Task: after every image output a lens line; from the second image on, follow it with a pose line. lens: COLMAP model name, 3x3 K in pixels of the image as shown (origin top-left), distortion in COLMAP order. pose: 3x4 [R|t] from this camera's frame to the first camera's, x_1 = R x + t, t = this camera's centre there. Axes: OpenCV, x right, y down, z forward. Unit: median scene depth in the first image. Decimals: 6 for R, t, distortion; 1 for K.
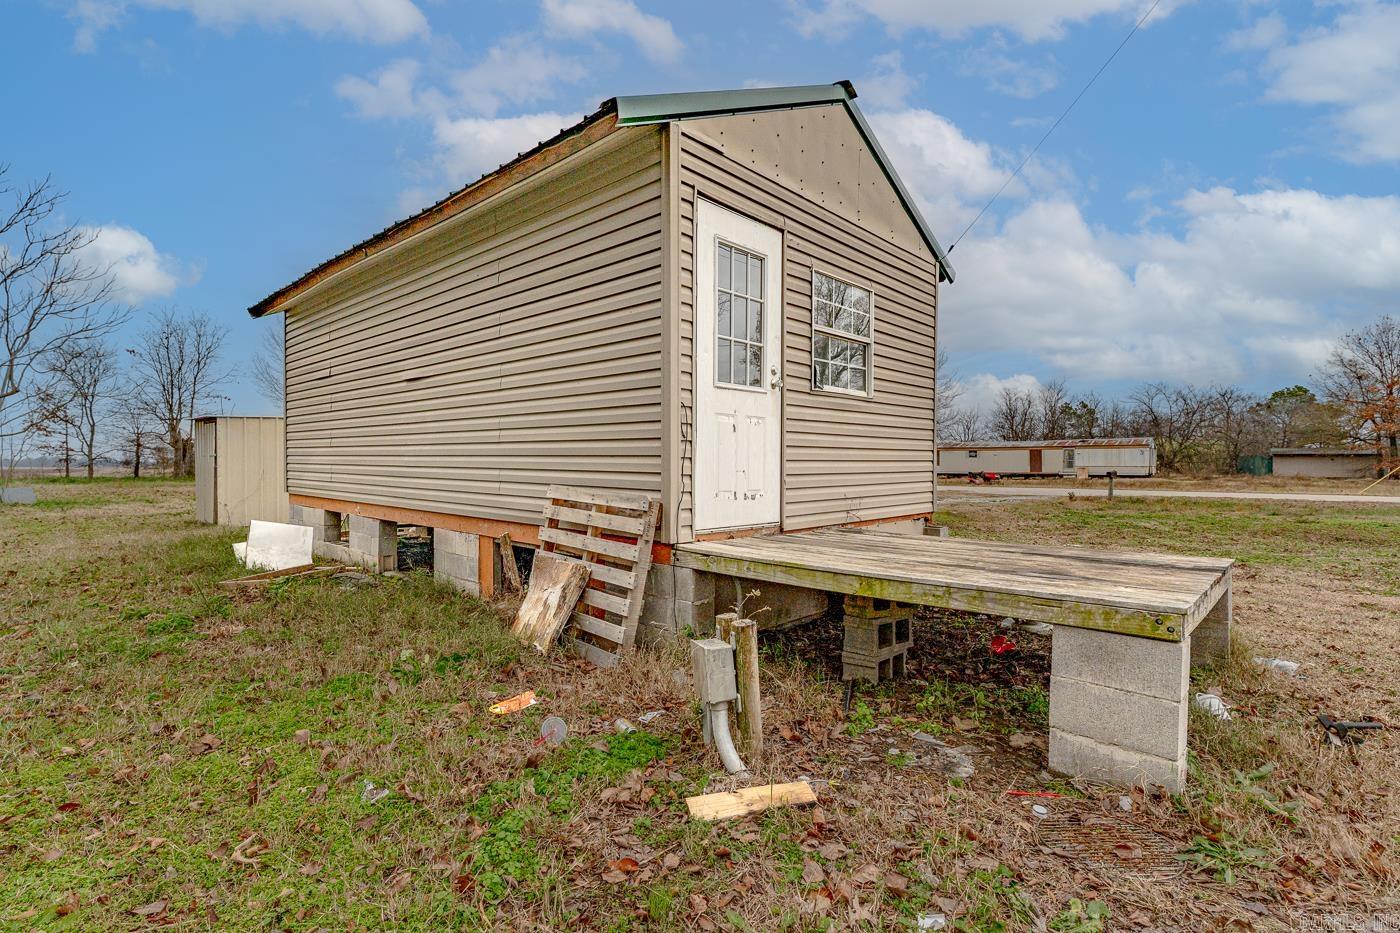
lens RADIAL K [[675.0, 0, 703.4], [0, 675.0, 466.3], [0, 0, 1]] dist [0.002953, -0.001261]
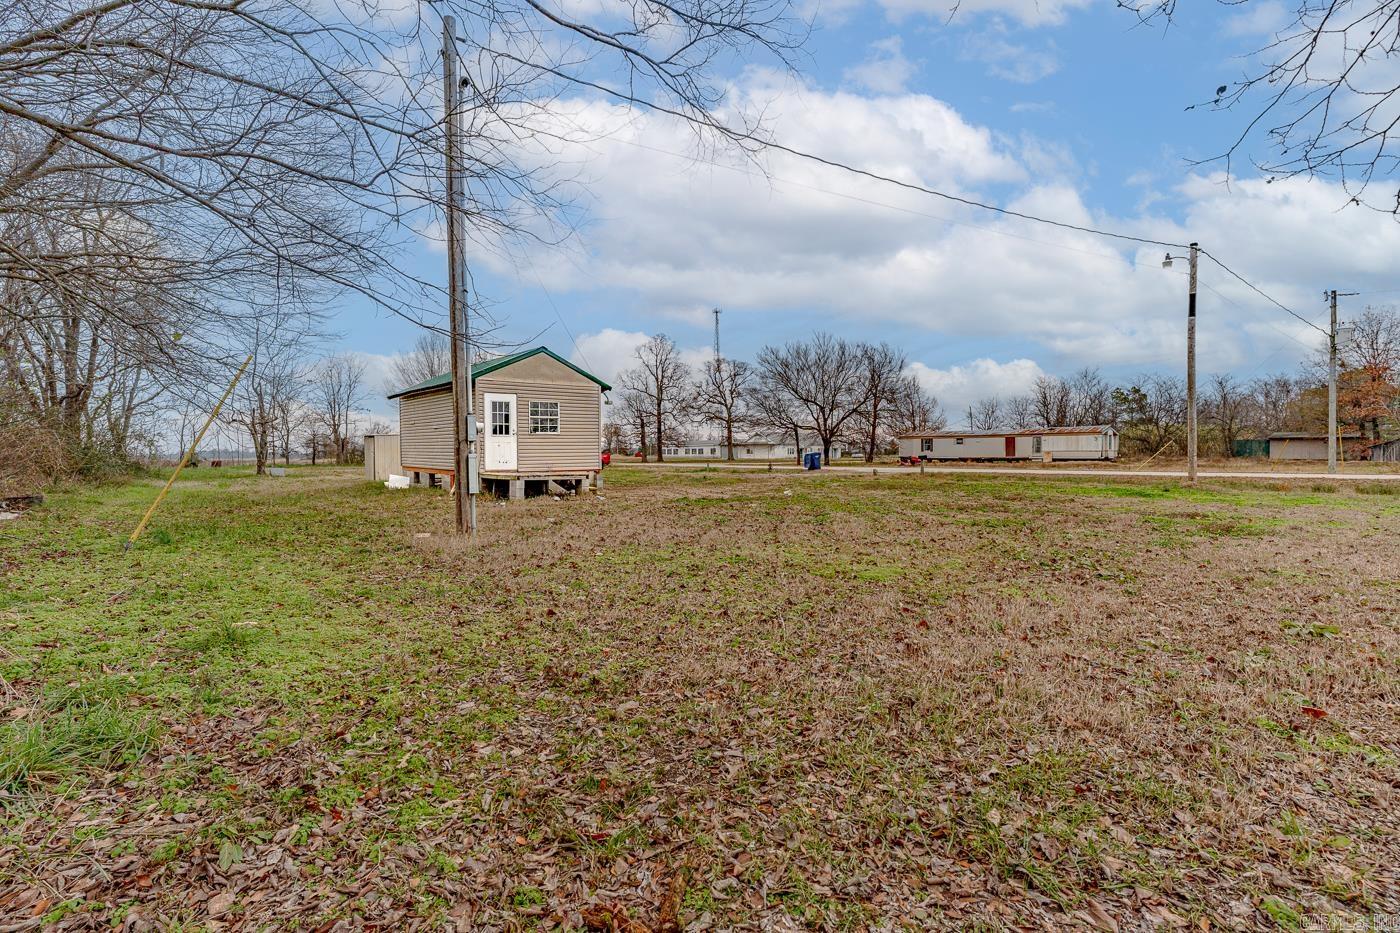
lens RADIAL K [[675.0, 0, 695.9], [0, 675.0, 462.2], [0, 0, 1]] dist [0.002953, -0.001261]
pose [[0.988464, -0.005937, -0.151338, 0.150559], [0.007813, 0.999900, 0.011808, 0.000487], [0.151253, -0.012854, 0.988412, -0.235038]]
